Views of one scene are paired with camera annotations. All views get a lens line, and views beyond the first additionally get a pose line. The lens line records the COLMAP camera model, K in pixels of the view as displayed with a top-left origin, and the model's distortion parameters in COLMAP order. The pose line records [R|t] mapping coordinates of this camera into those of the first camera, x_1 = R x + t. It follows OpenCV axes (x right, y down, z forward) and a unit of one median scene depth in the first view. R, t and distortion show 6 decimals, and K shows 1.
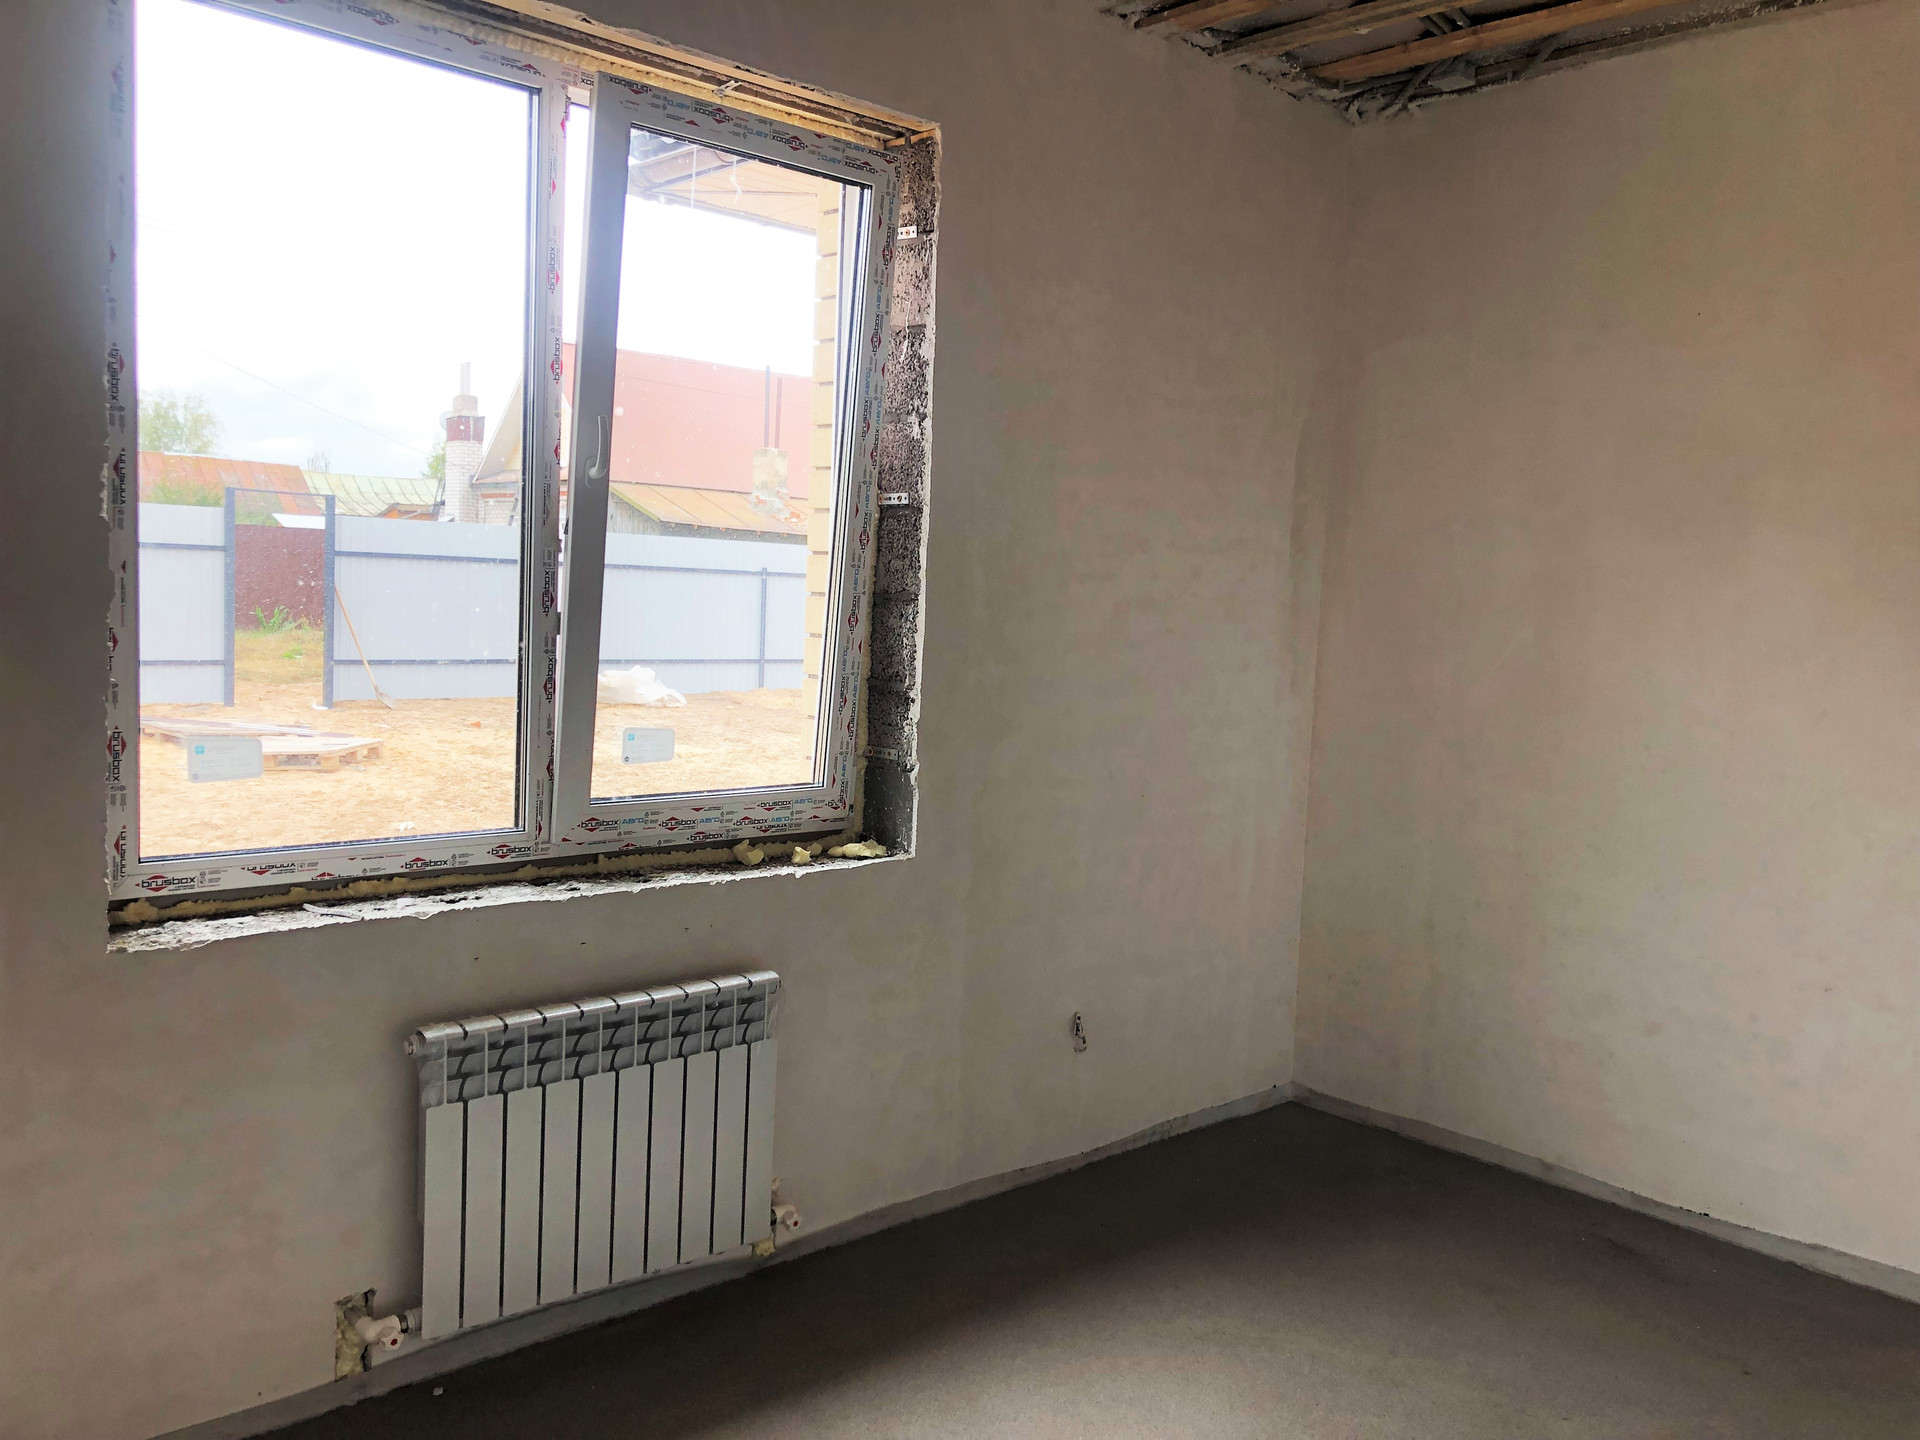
lens RADIAL K [[1588.4, 0, 960.0], [0, 1588.4, 720.0], [0, 0, 1]] dist [0.001244, 0.000501]
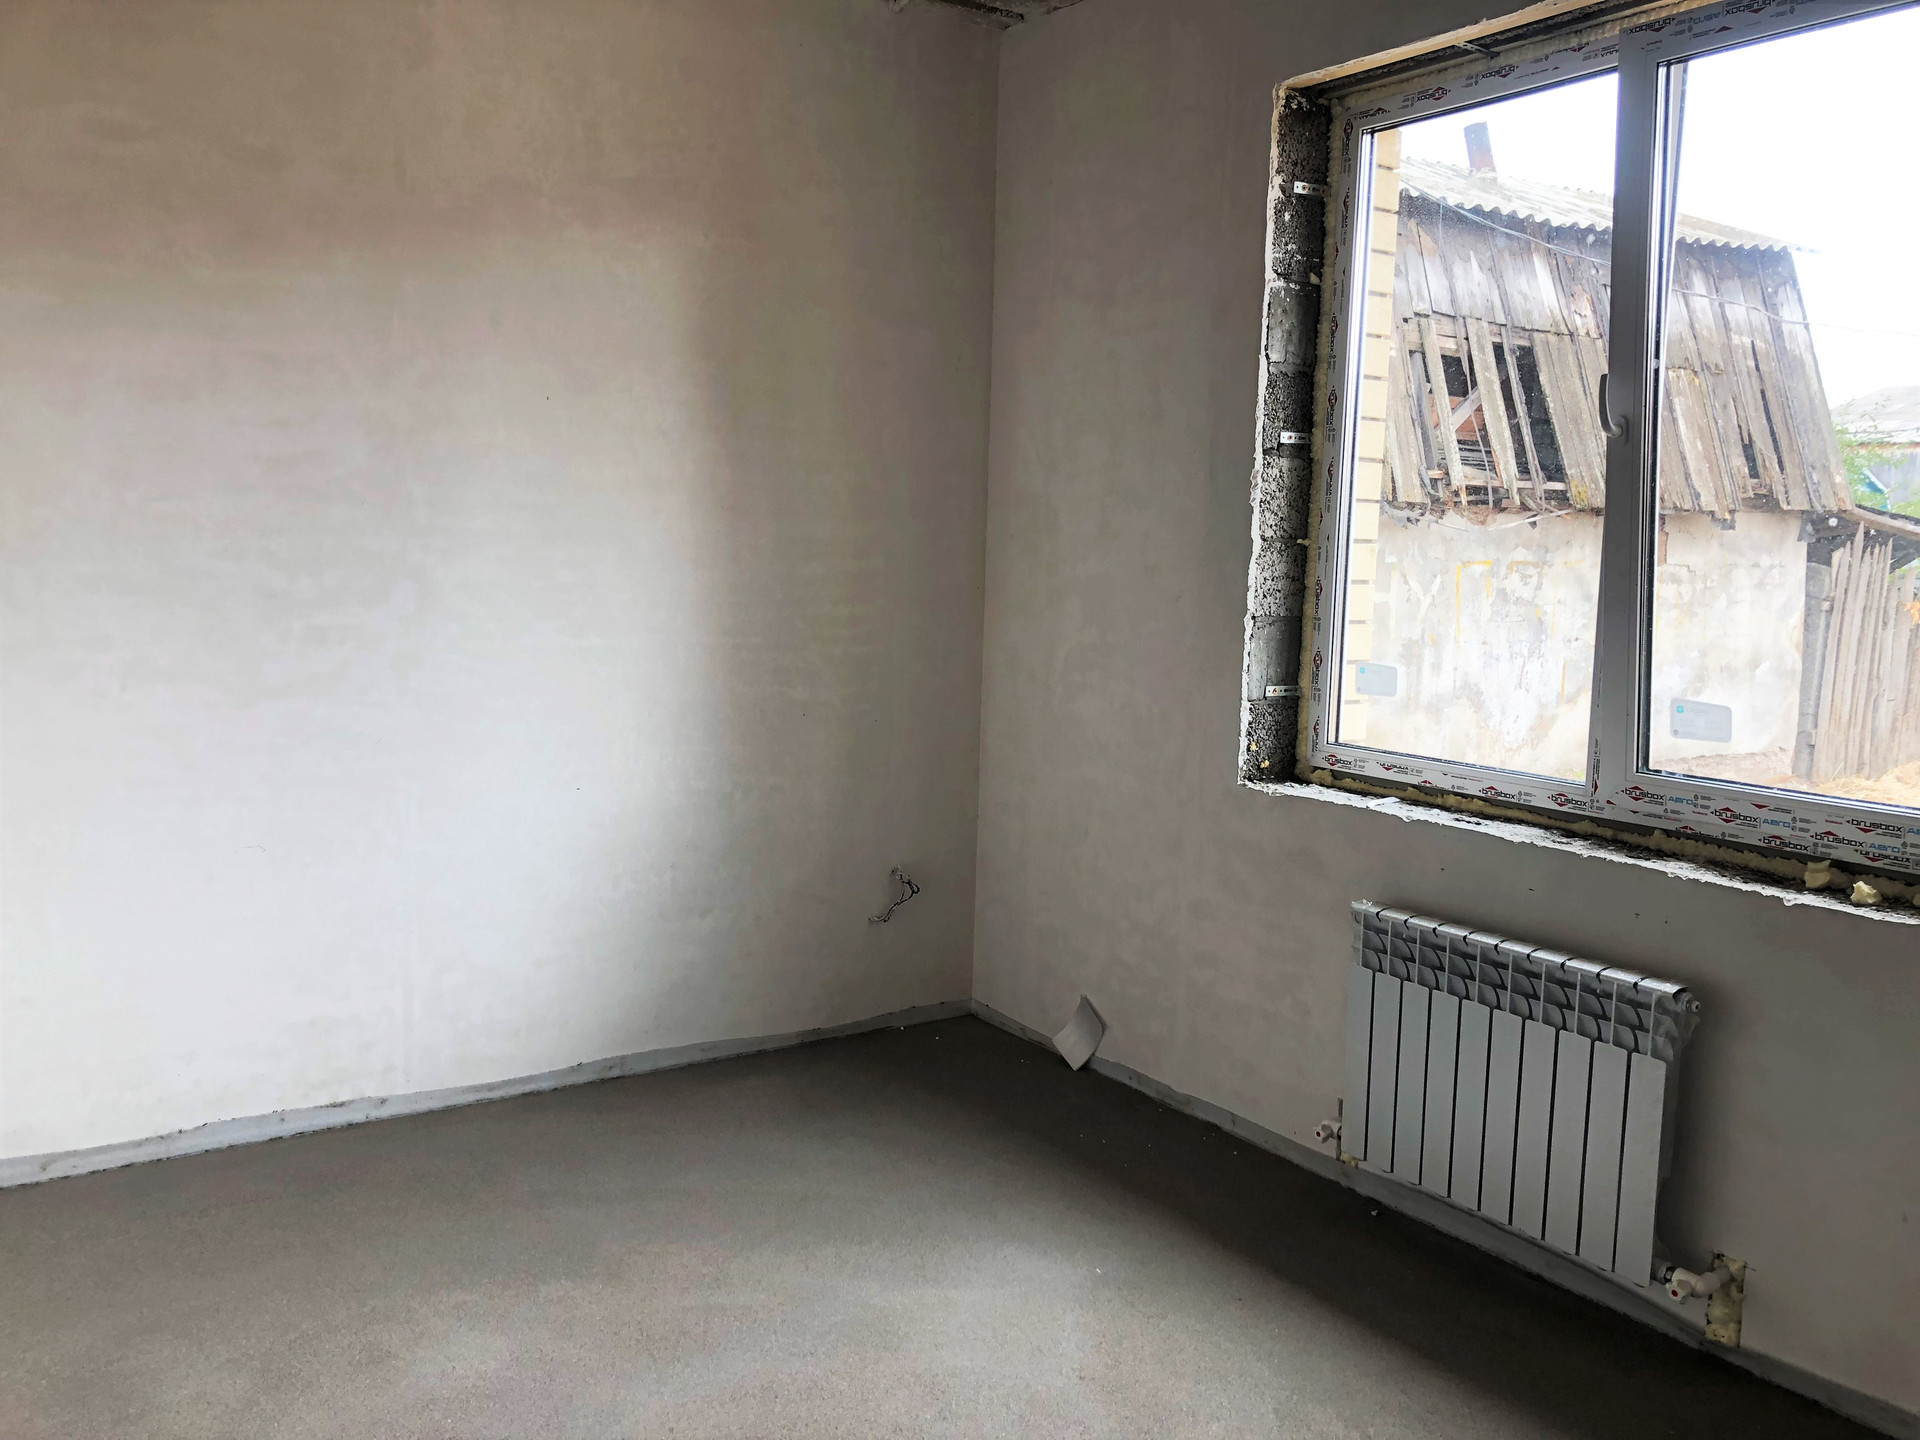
lens RADIAL K [[1588.4, 0, 960.0], [0, 1588.4, 720.0], [0, 0, 1]] dist [0.001244, 0.000501]
pose [[-0.145743, 0.072630, -0.986653, 0.796197], [-0.116503, 0.989102, 0.090019, -0.018398], [0.982439, 0.128067, -0.135693, 0.727109]]
